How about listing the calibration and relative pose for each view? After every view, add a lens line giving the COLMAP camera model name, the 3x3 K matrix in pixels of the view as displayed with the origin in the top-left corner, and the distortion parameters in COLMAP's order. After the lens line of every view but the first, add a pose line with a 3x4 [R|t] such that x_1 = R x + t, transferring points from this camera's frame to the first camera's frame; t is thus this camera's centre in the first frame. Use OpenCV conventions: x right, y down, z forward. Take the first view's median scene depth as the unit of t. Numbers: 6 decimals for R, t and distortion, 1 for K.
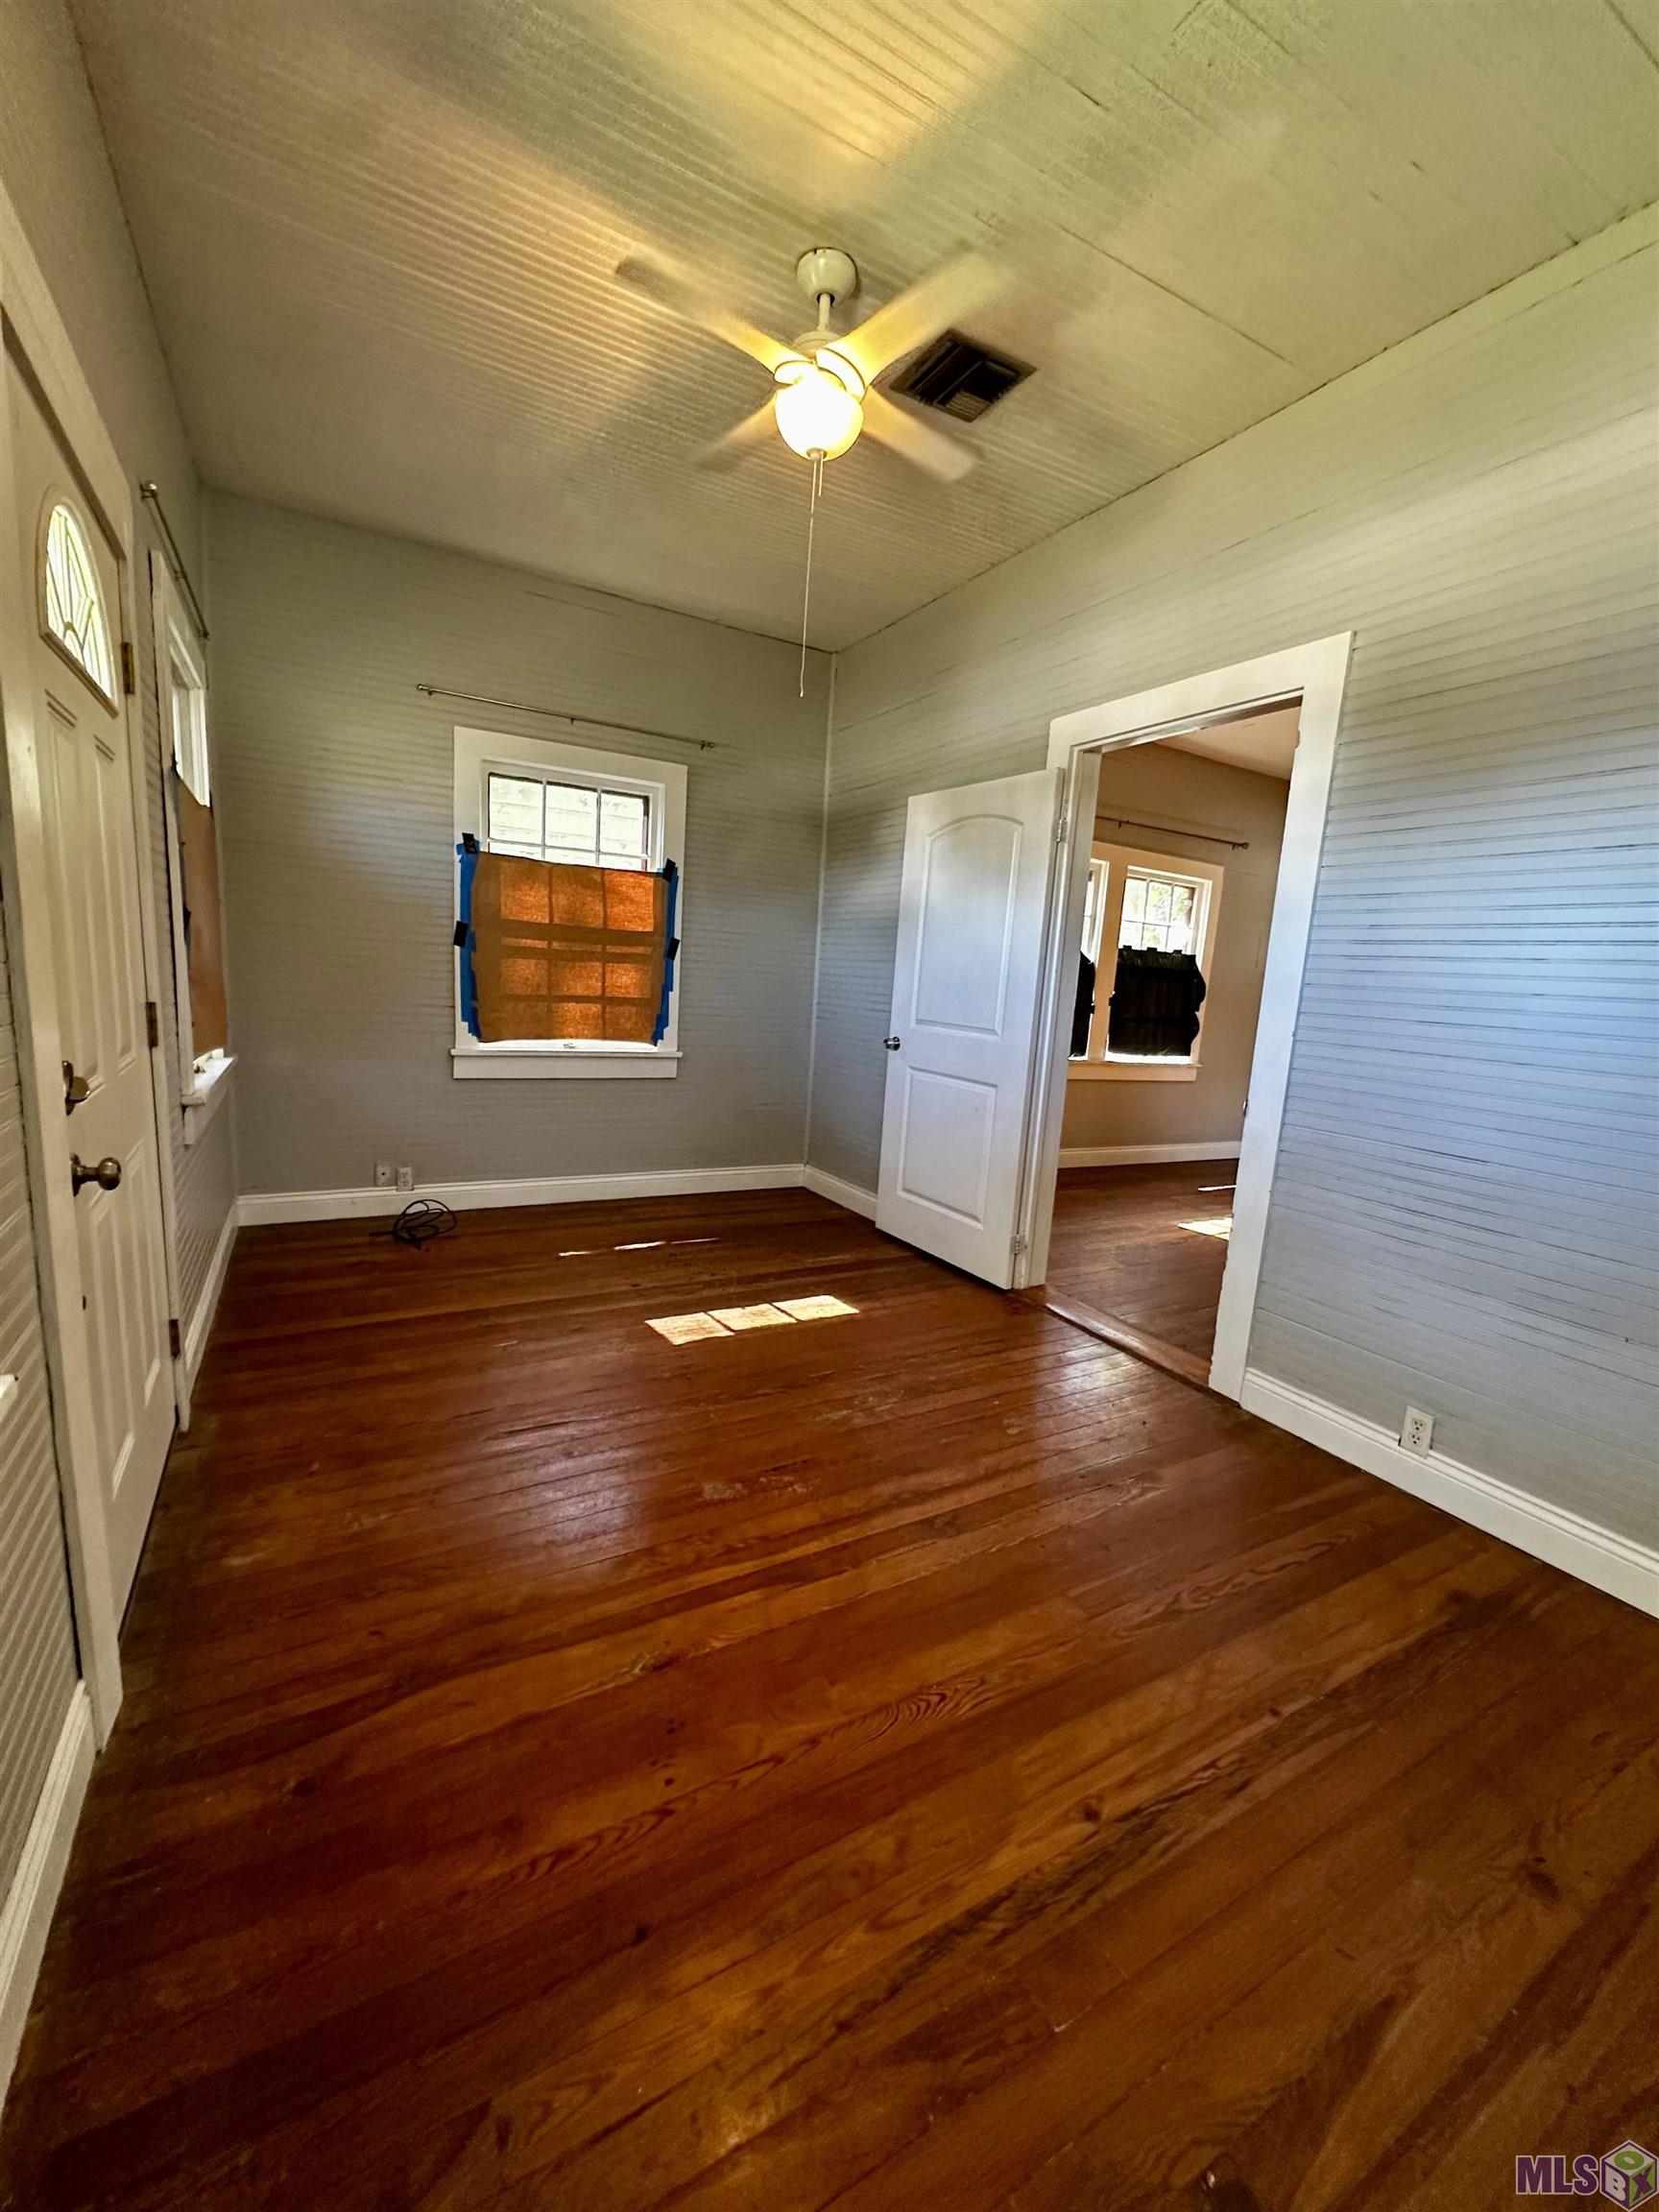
lens RADIAL K [[880.0, 0, 827.8], [0, 880.0, 1107.0], [0, 0, 1]] dist [-0.006630, 0.001170]
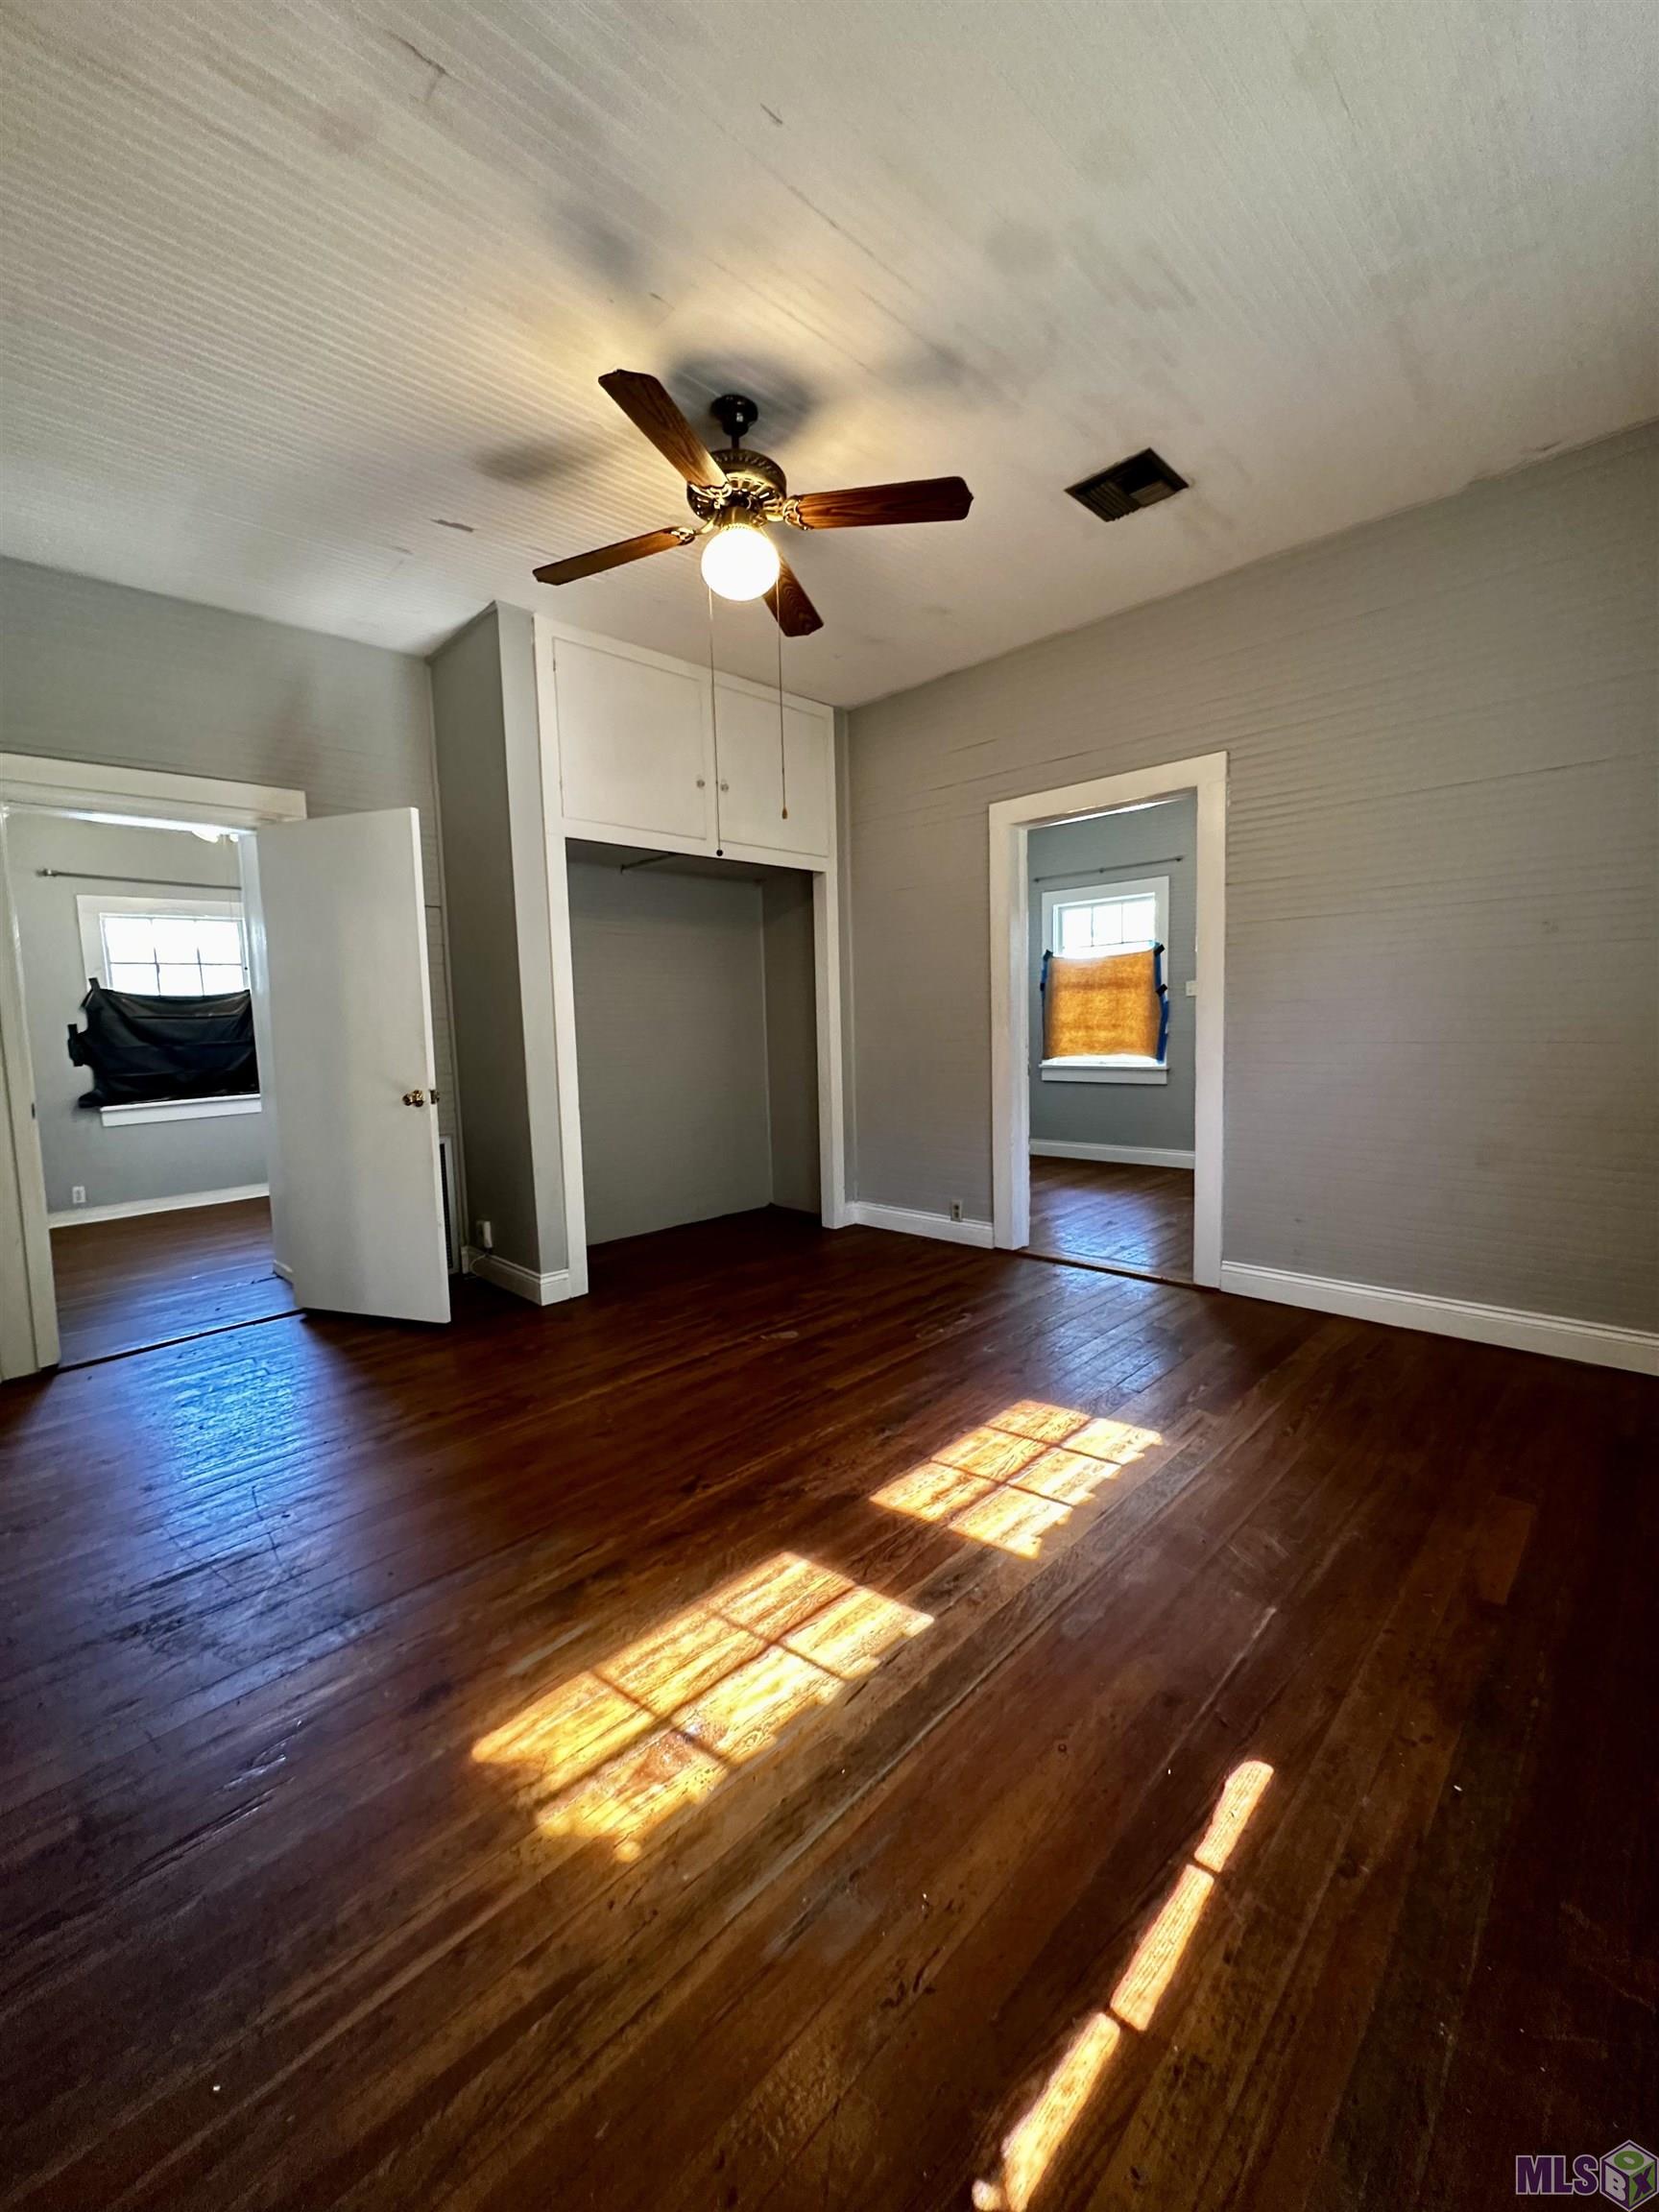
lens RADIAL K [[880.0, 0, 828.7], [0, 880.0, 1105.6], [0, 0, 1]] dist [-0.006630, 0.001170]
pose [[-0.960504, -0.007210, -0.278171, 1.493668], [-0.072926, 0.971246, 0.226634, -0.325687], [0.268539, 0.237969, -0.933412, 2.818636]]
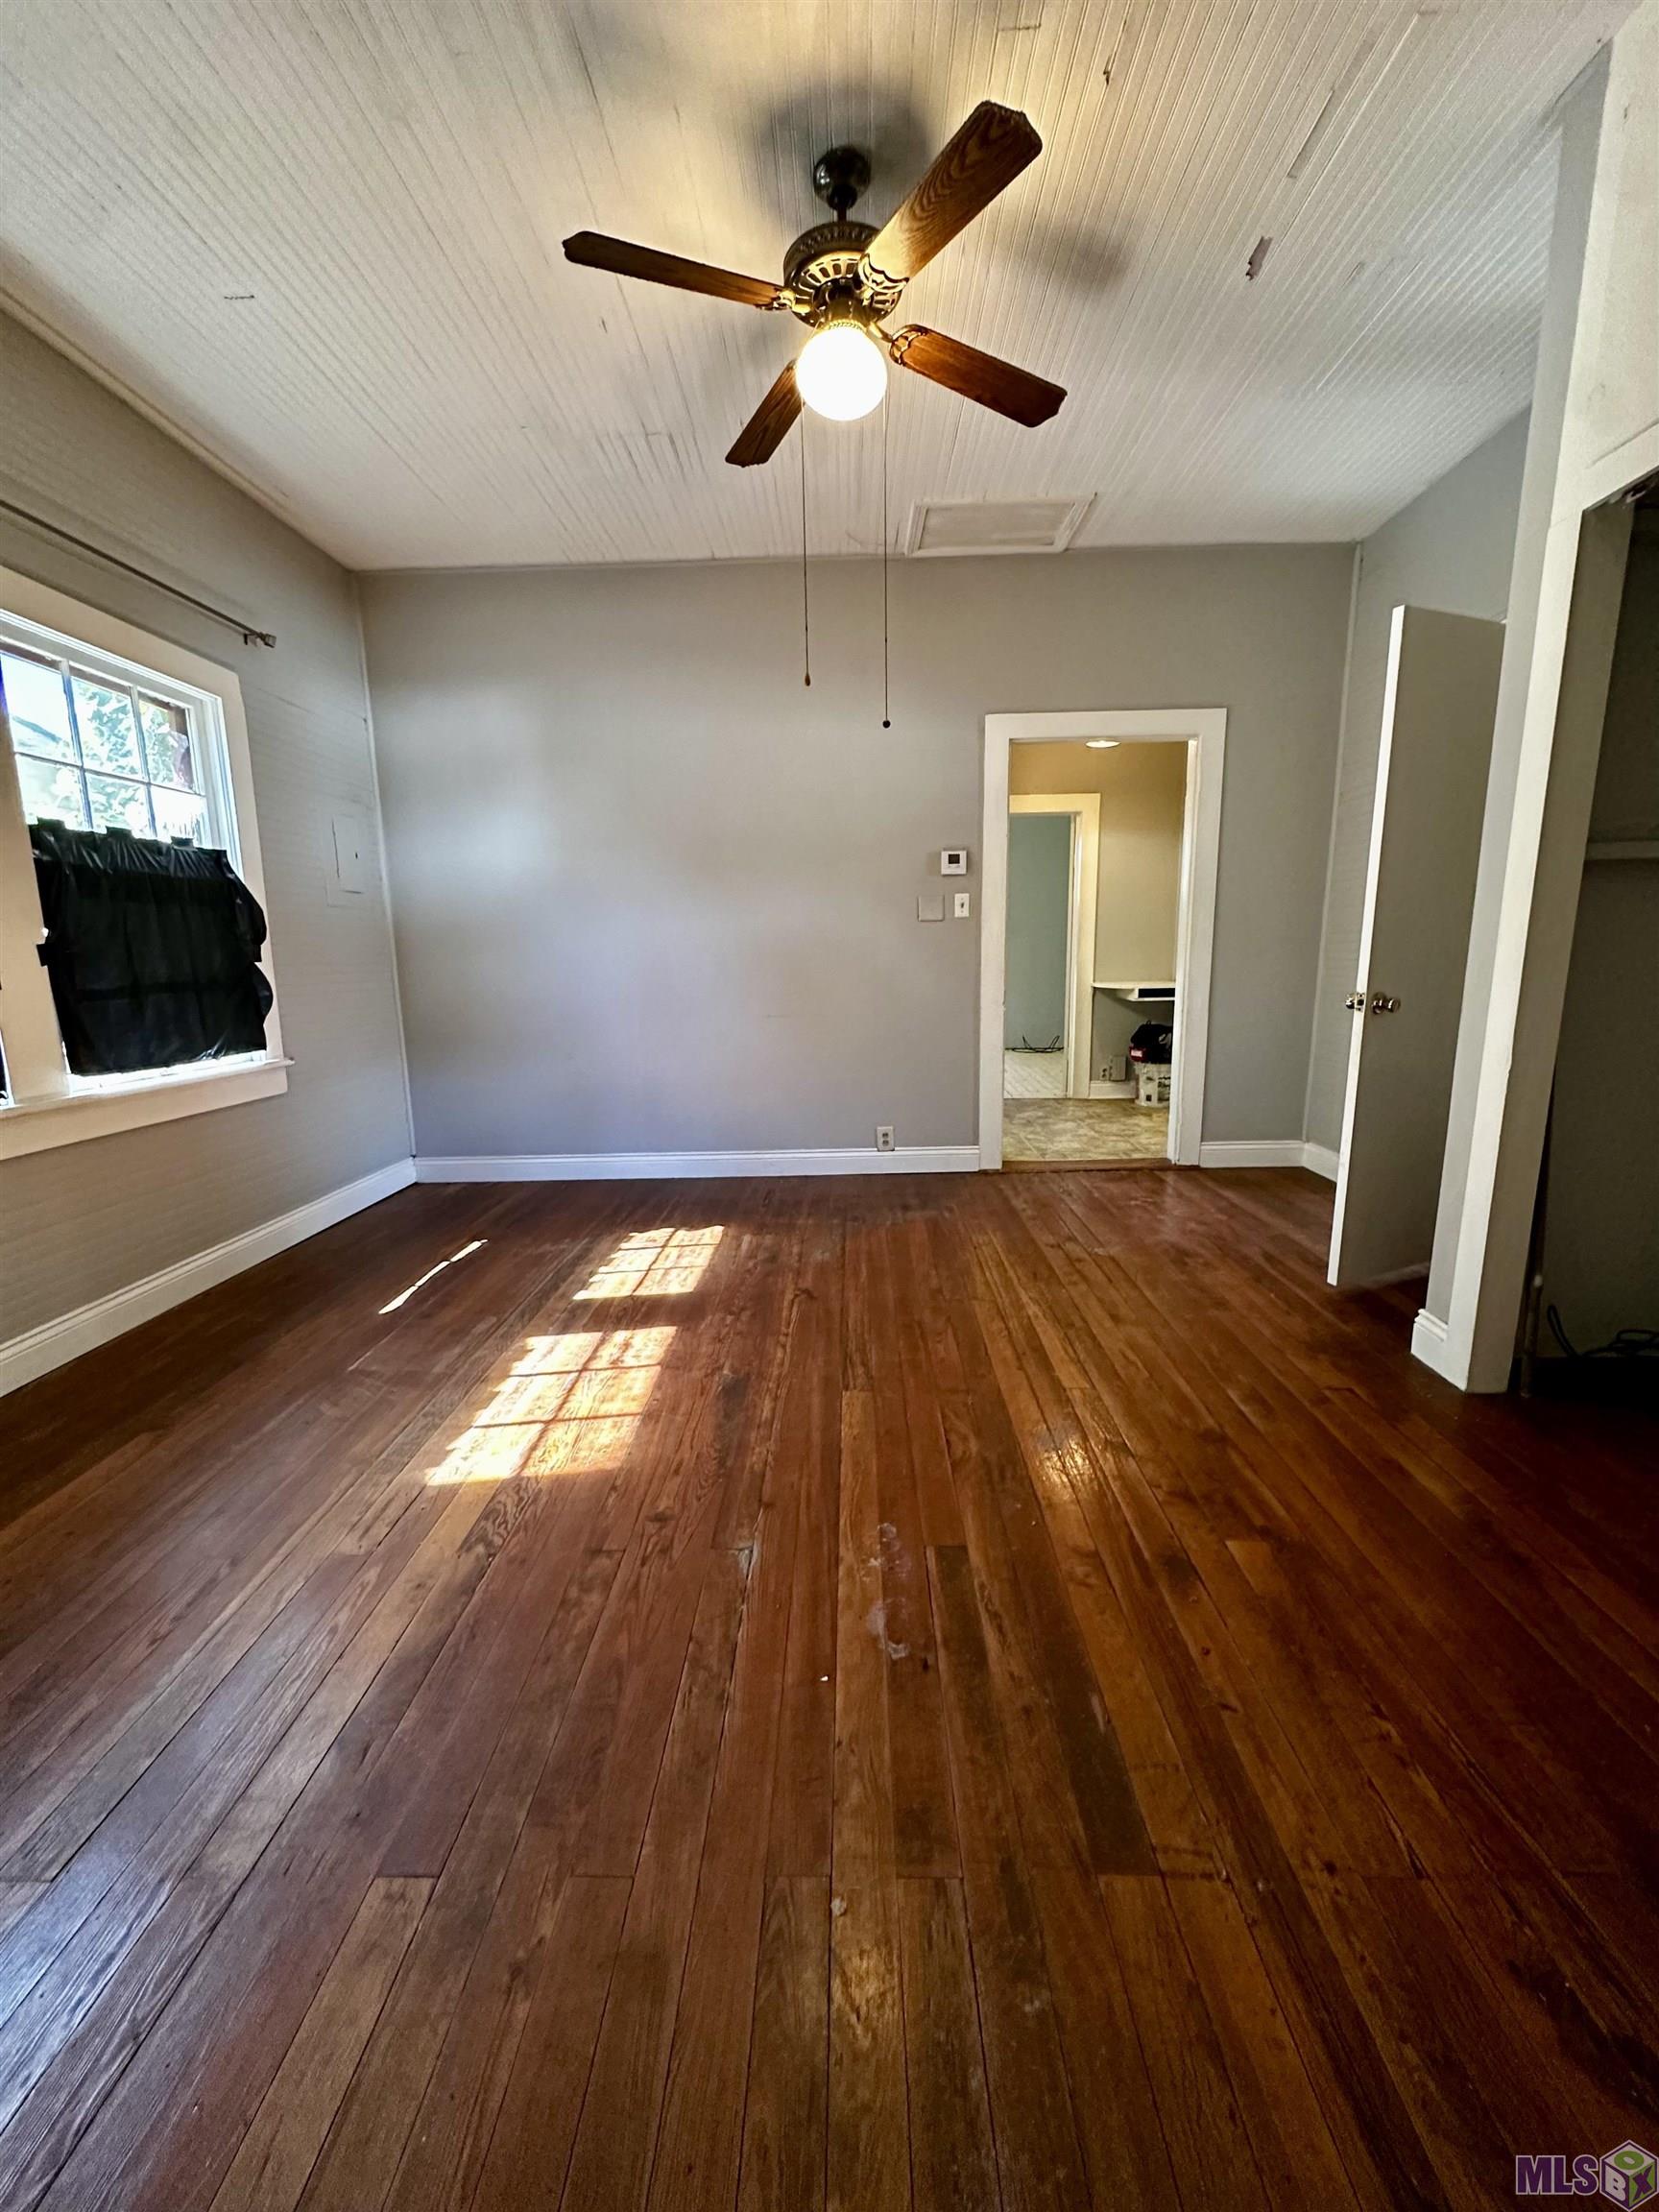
lens RADIAL K [[880.0, 0, 829.4], [0, 880.0, 1102.6], [0, 0, 1]] dist [-0.006630, 0.001170]
pose [[0.505618, -0.223937, 0.833188, 0.395756], [0.179889, 0.971865, 0.152045, -0.128891], [-0.843795, 0.073005, 0.531676, 1.248716]]
